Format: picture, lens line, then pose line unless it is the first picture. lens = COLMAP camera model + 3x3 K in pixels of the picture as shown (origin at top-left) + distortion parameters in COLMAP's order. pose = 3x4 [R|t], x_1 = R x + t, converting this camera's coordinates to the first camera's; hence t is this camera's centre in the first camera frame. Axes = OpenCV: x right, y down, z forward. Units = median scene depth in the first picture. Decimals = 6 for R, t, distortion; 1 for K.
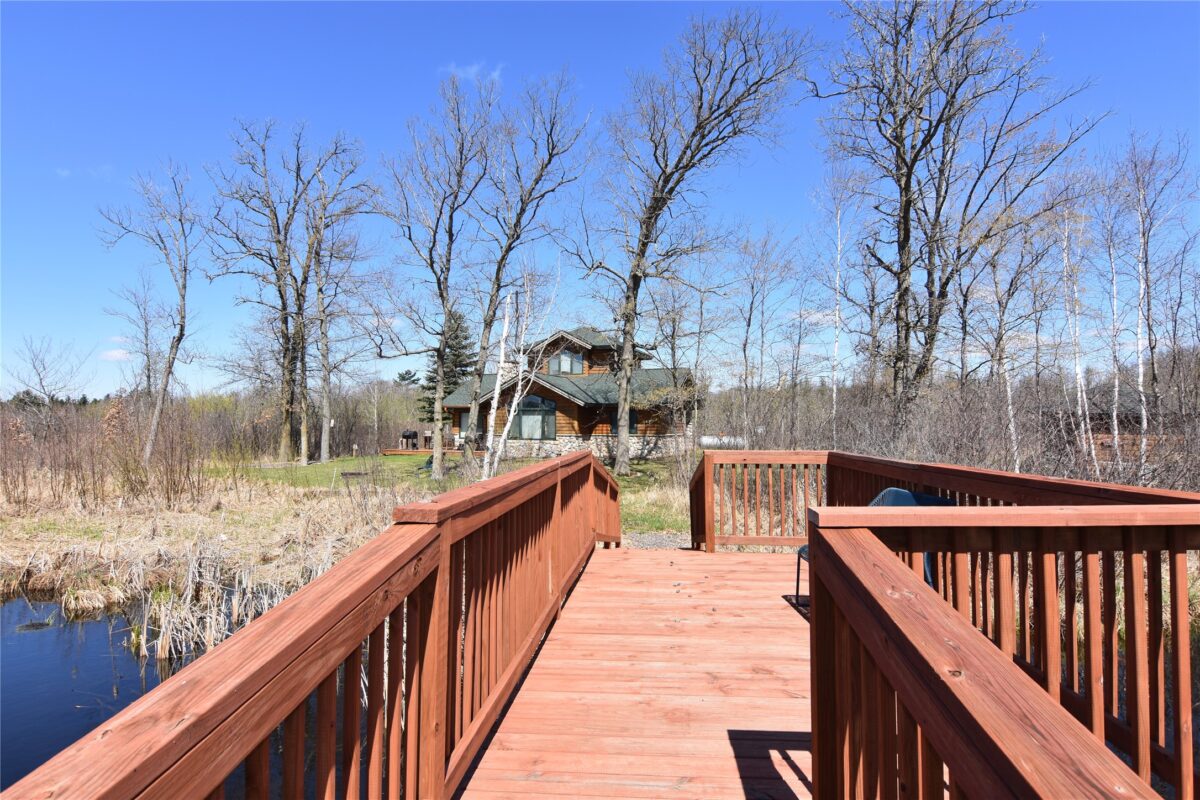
lens RADIAL K [[634.0, 0, 595.5], [0, 634.0, 398.2], [0, 0, 1]] dist [-0.001741, -0.015631]
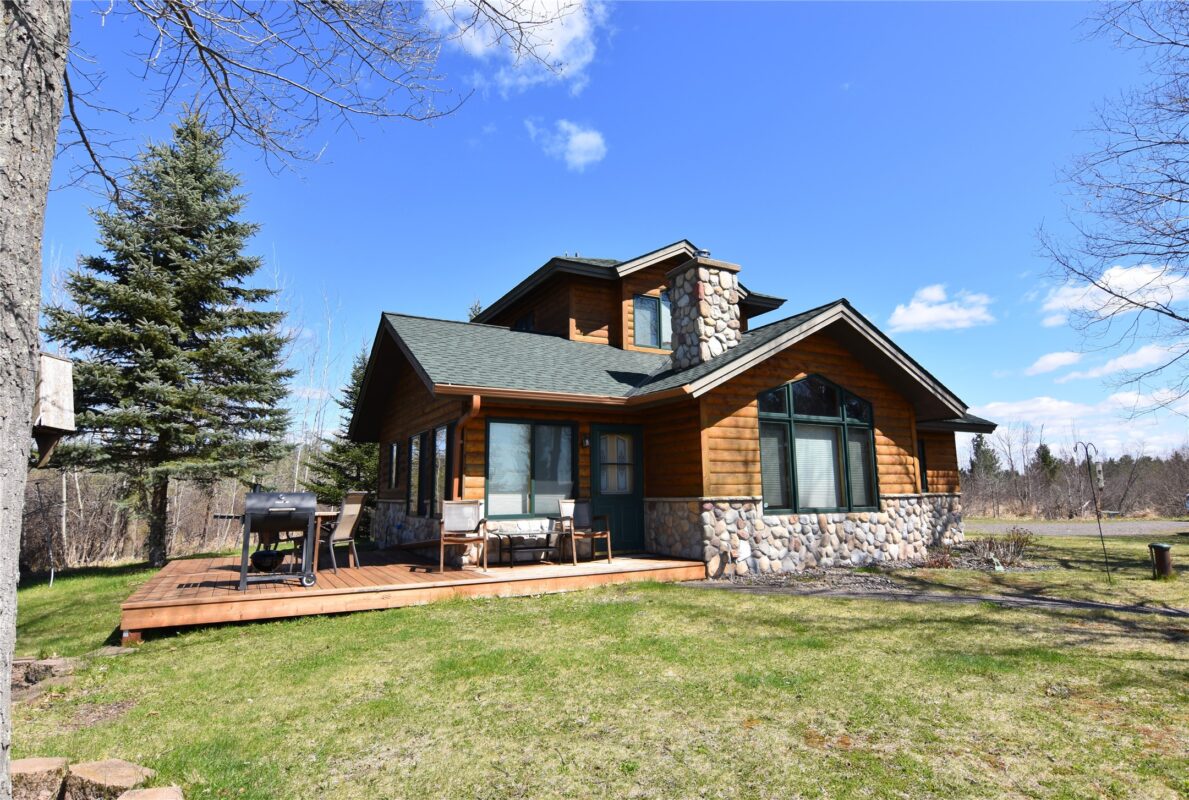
lens RADIAL K [[635.3, 0, 594.5], [0, 635.3, 400.0], [0, 0, 1]] dist [-0.011404, -0.000735]
pose [[0.636024, 0.104148, 0.764609, -0.443039], [-0.022212, 0.992911, -0.116769, 0.049644], [-0.771350, 0.057284, 0.633828, 0.892583]]
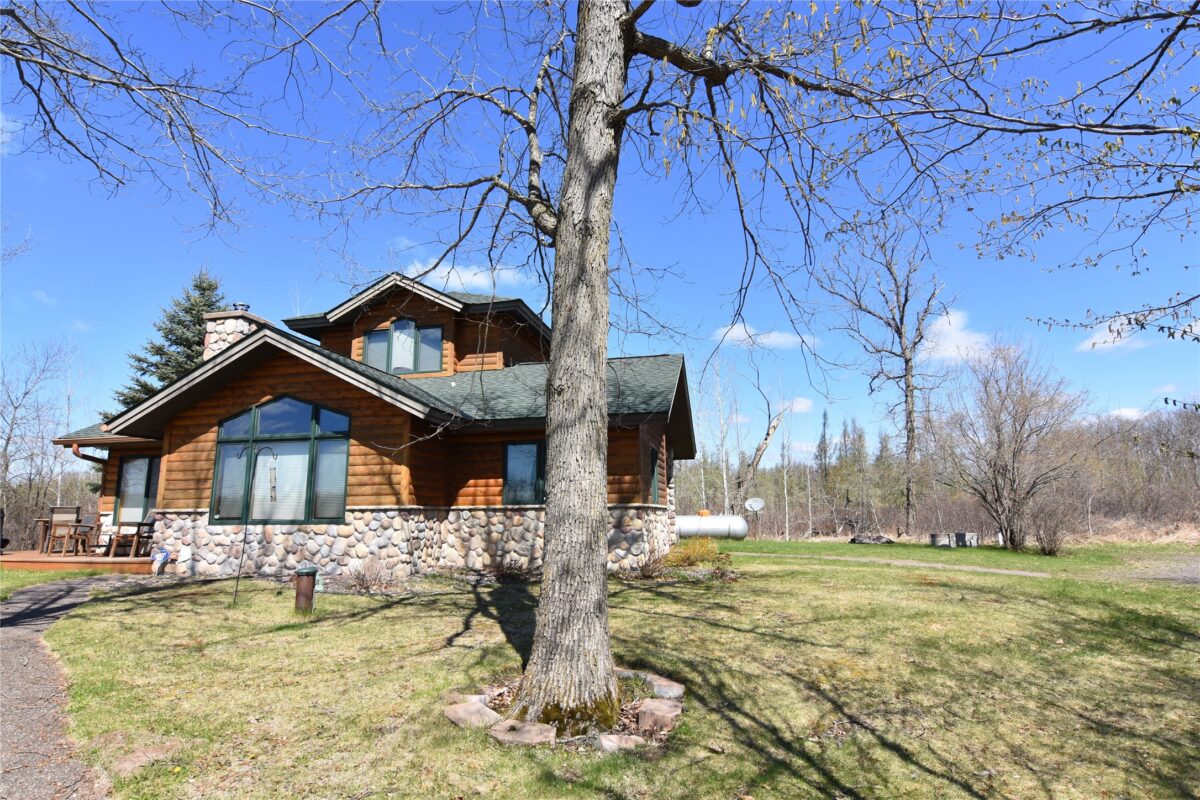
lens RADIAL K [[636.3, 0, 601.6], [0, 636.3, 393.9], [0, 0, 1]] dist [-0.000020, -0.015853]
pose [[0.985213, 0.016711, 0.170519, 0.016448], [0.007999, 0.989661, -0.143203, 0.047034], [-0.171149, 0.142450, 0.974893, 0.623497]]
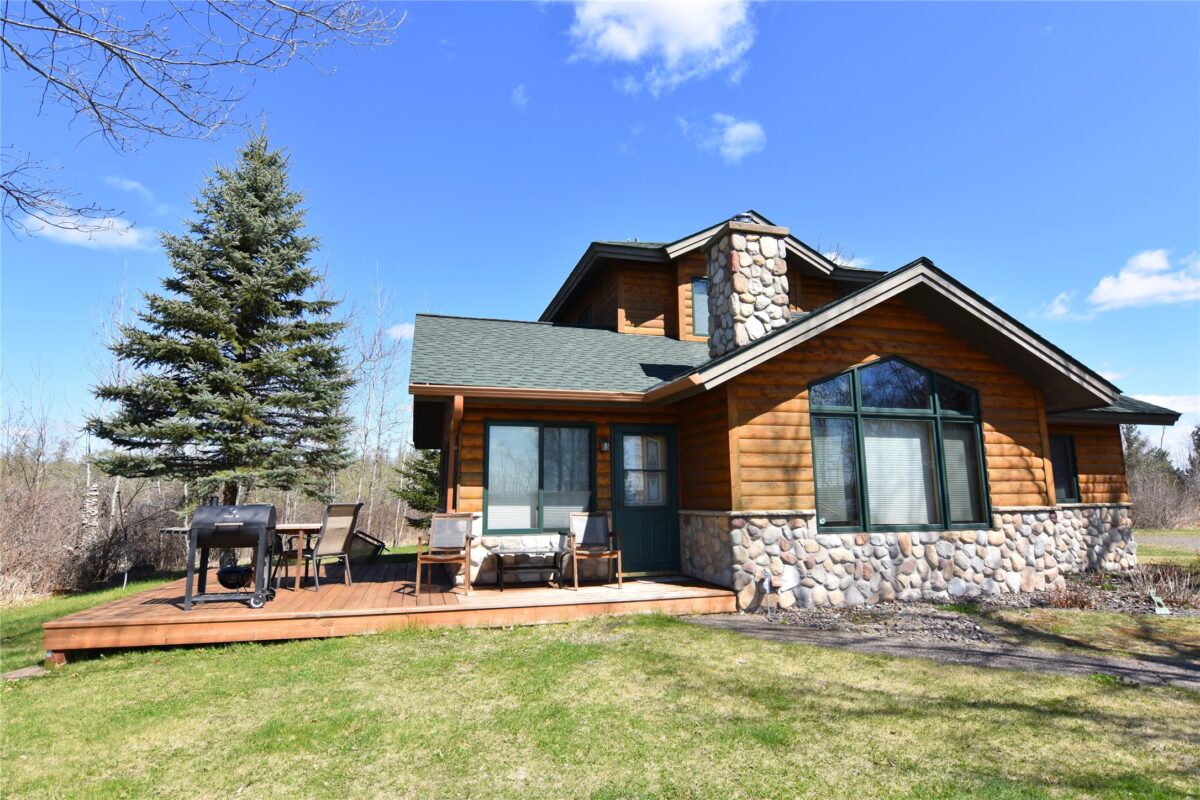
lens RADIAL K [[634.0, 0, 595.5], [0, 634.0, 398.2], [0, 0, 1]] dist [-0.001741, -0.015631]
pose [[0.794564, 0.086539, 0.600982, -0.369296], [-0.017555, 0.992652, -0.119728, 0.045955], [-0.606927, 0.084581, 0.790244, 0.880801]]
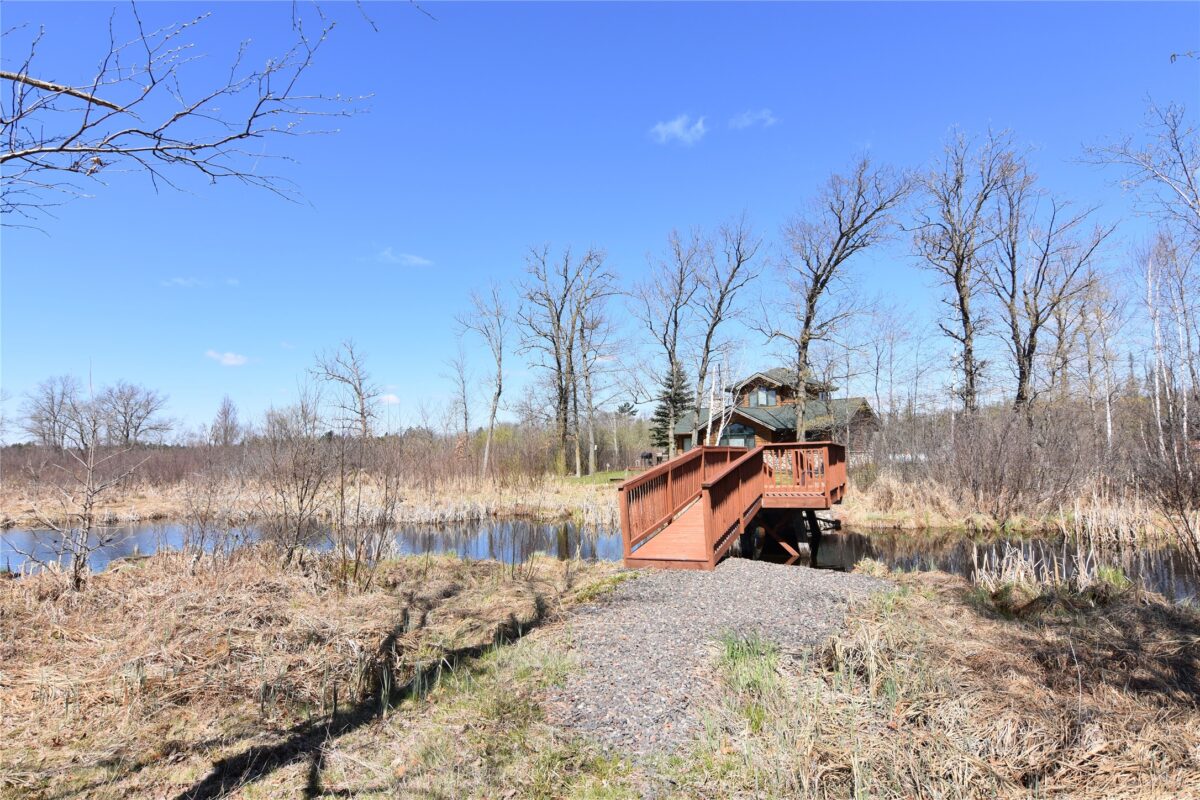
lens RADIAL K [[634.0, 0, 595.5], [0, 634.0, 398.2], [0, 0, 1]] dist [-0.001741, -0.015631]
pose [[0.944601, -0.045379, -0.325070, 0.058076], [0.031042, 0.998308, -0.049160, -0.001716], [0.326751, 0.036346, 0.944411, -0.368765]]
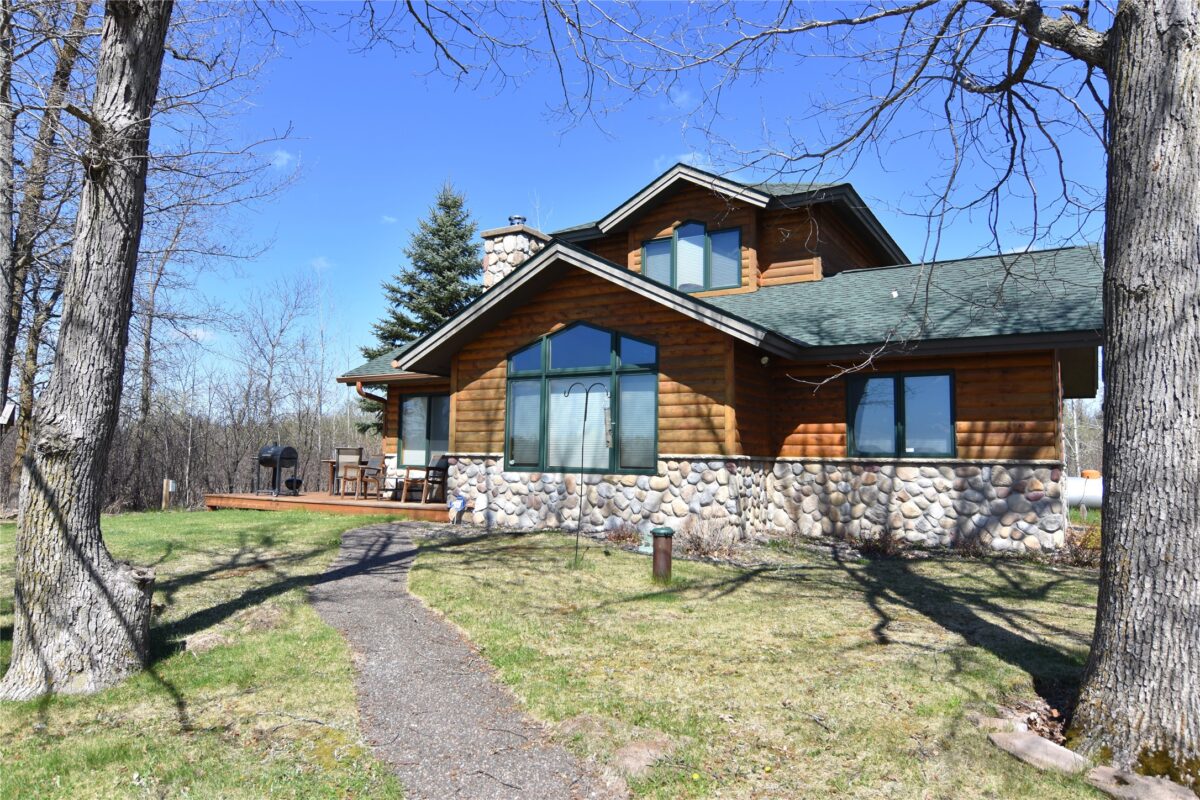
lens RADIAL K [[790.0, 0, 596.2], [0, 790.0, 395.9], [0, 0, 1]] dist [-0.006653, -0.002130]
pose [[0.986191, -0.000425, -0.165614, -0.029552], [-0.007015, 0.998992, -0.044337, 0.046697], [0.165466, 0.044886, 0.985193, 0.636837]]
